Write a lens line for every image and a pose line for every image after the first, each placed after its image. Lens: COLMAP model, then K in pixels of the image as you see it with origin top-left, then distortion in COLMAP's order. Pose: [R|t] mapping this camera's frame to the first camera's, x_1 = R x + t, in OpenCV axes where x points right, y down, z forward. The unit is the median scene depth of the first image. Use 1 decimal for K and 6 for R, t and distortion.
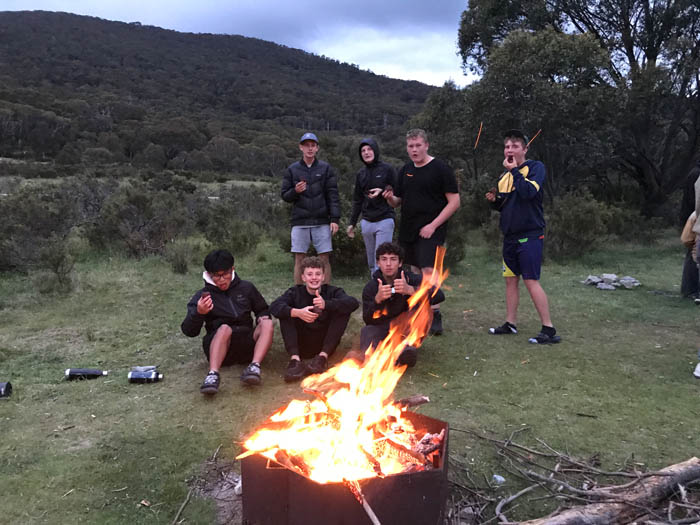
lens RADIAL K [[574.2, 0, 350.1], [0, 574.2, 265.1], [0, 0, 1]] dist [0.013226, -0.010948]
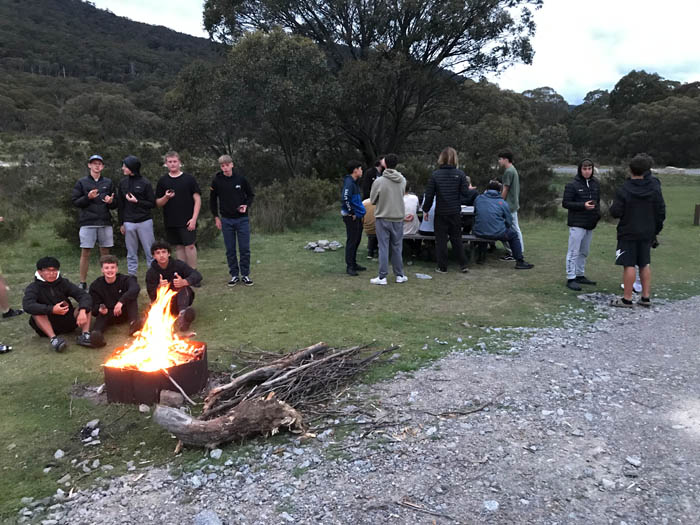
lens RADIAL K [[574.2, 0, 346.9], [0, 574.2, 265.7], [0, 0, 1]] dist [0.013226, -0.010948]
pose [[0.921112, -0.091821, 0.378313, -0.021558], [0.060942, 0.993815, 0.092829, -0.029126], [-0.384497, -0.062450, 0.921011, -0.194976]]
